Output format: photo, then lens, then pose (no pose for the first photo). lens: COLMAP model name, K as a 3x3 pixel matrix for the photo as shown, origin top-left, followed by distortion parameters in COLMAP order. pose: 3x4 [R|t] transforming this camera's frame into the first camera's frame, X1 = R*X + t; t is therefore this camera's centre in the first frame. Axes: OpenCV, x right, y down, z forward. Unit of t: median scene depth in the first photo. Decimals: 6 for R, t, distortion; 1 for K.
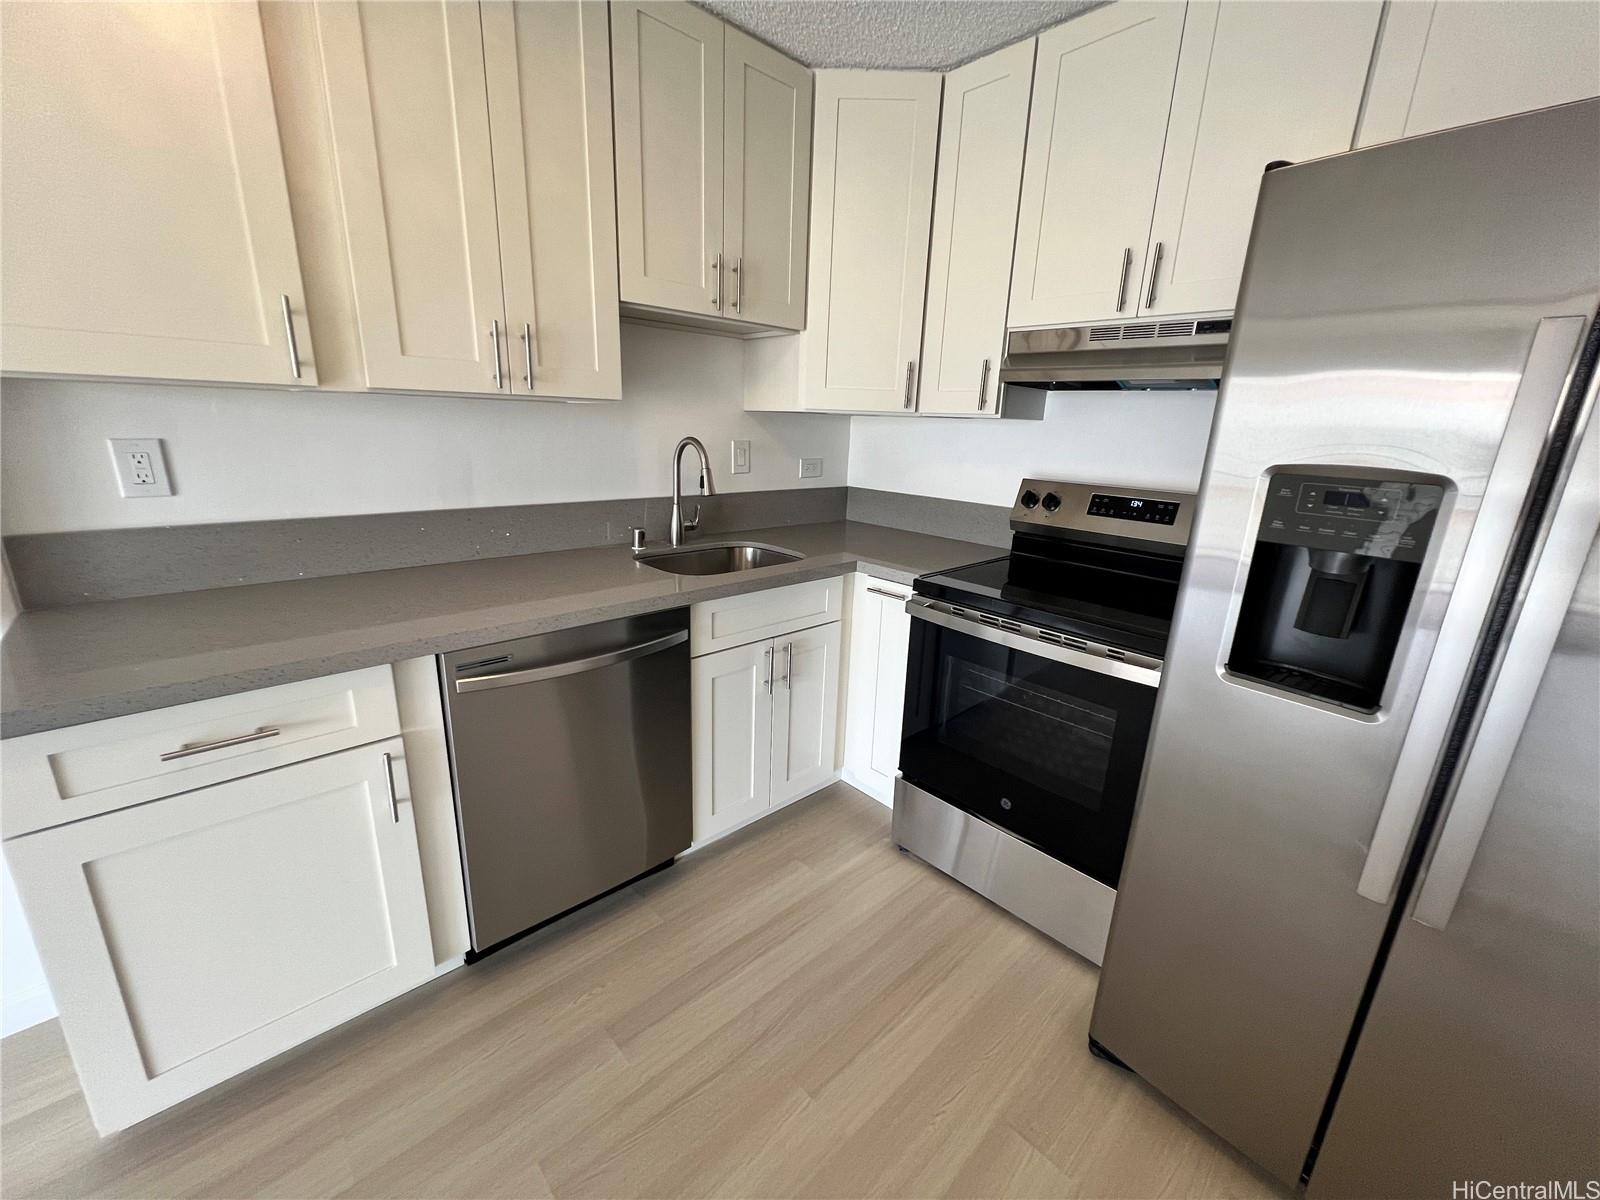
lens RADIAL K [[643.0, 0, 796.9], [0, 643.0, 598.3], [0, 0, 1]] dist [-0.000320, 0.000079]
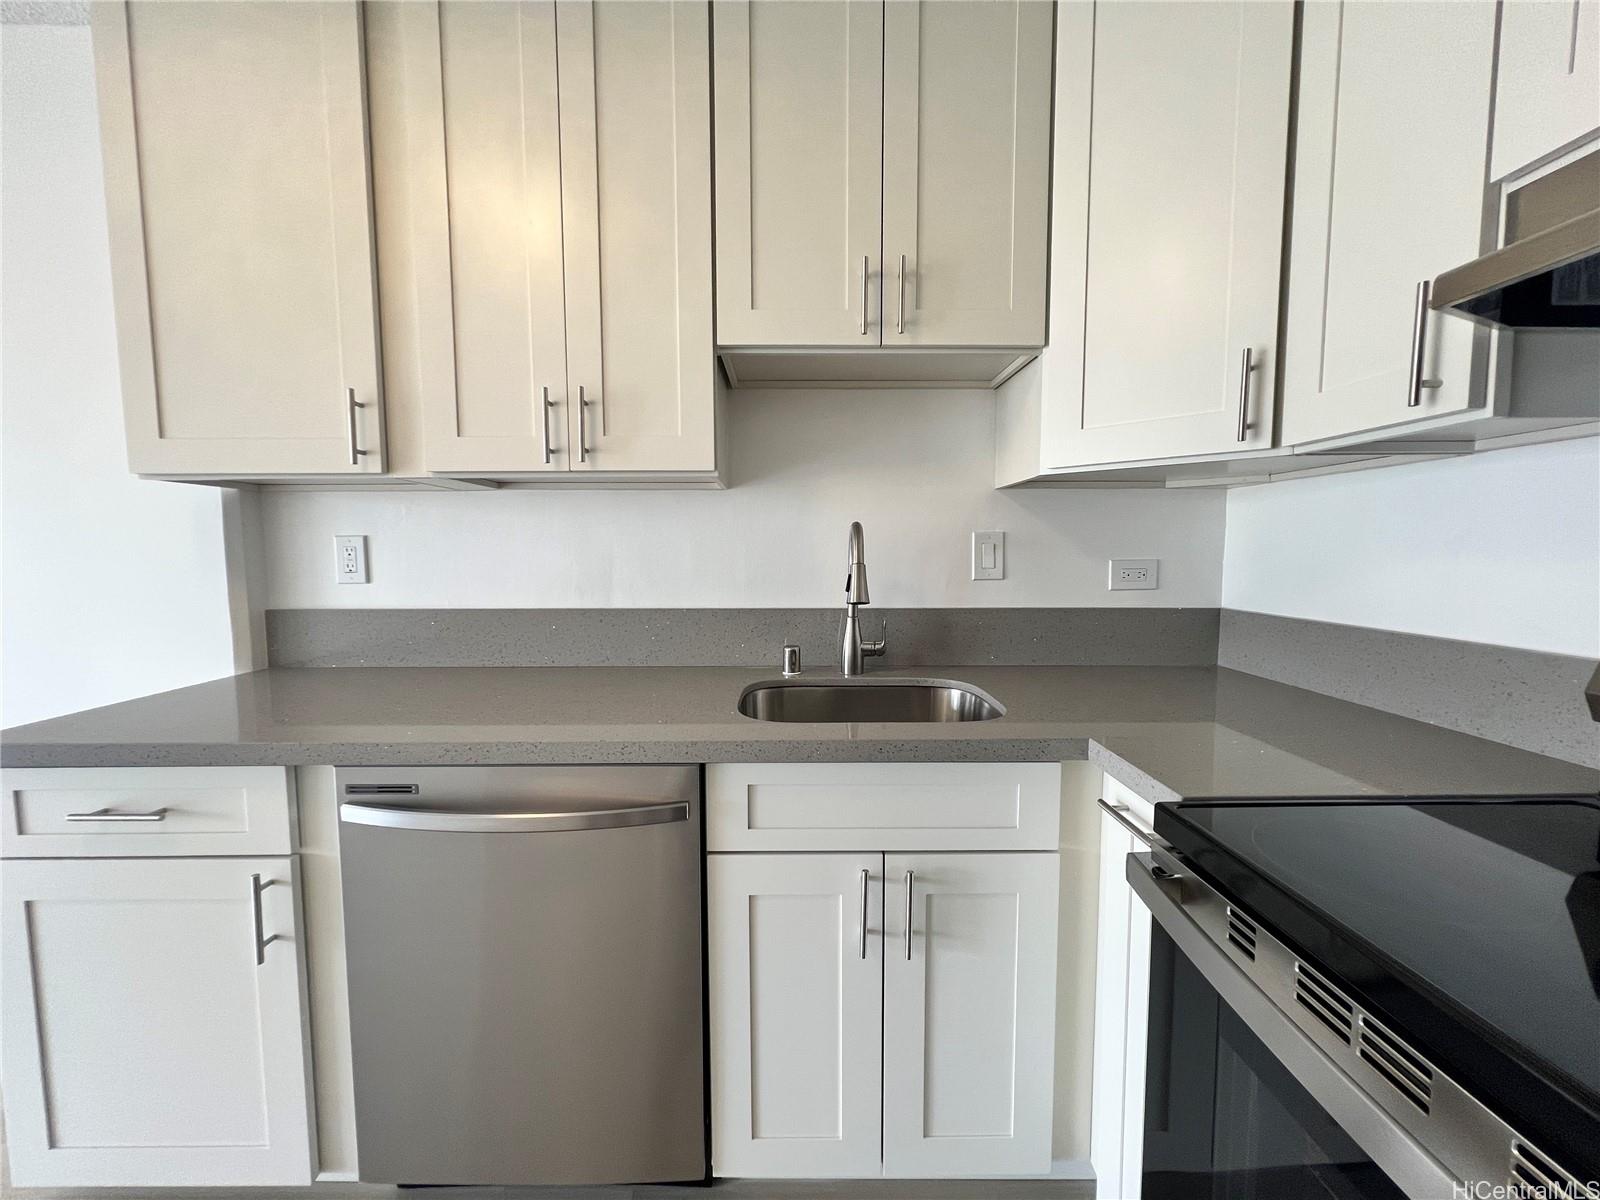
lens RADIAL K [[644.0, 0, 798.3], [0, 644.0, 597.6], [0, 0, 1]] dist [-0.005188, 0.002872]
pose [[0.736466, 0.014489, -0.676319, 0.287372], [-0.153525, 0.977263, -0.146242, -0.063071], [0.658823, 0.211534, 0.721946, 0.507986]]
